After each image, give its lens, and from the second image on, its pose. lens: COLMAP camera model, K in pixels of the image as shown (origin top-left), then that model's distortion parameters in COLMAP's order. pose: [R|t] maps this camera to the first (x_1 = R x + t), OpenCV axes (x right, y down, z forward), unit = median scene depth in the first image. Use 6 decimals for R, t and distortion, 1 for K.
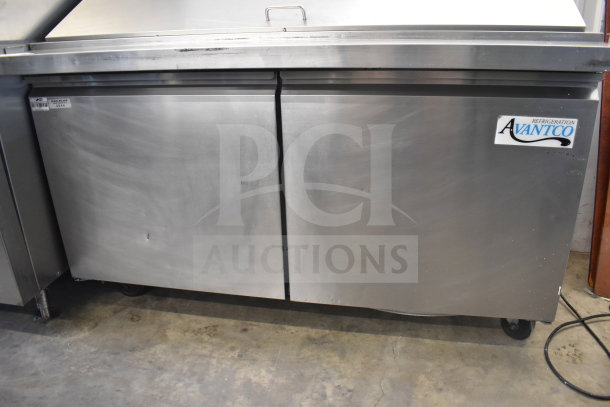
lens RADIAL K [[478.2, 0, 305.0], [0, 478.2, 203.5], [0, 0, 1]] dist [-0.083607, 0.004783]
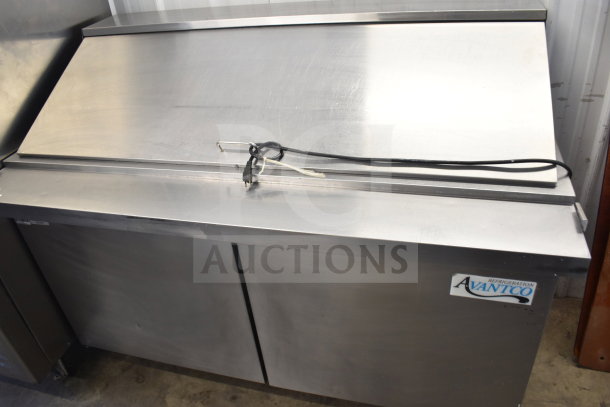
lens RADIAL K [[478.2, 0, 305.0], [0, 478.2, 203.5], [0, 0, 1]] dist [-0.083607, 0.004783]
pose [[0.994288, -0.013423, -0.105881, 0.168455], [0.034538, 0.979146, 0.200200, -0.413254], [0.100985, -0.202713, 0.974017, 0.045472]]
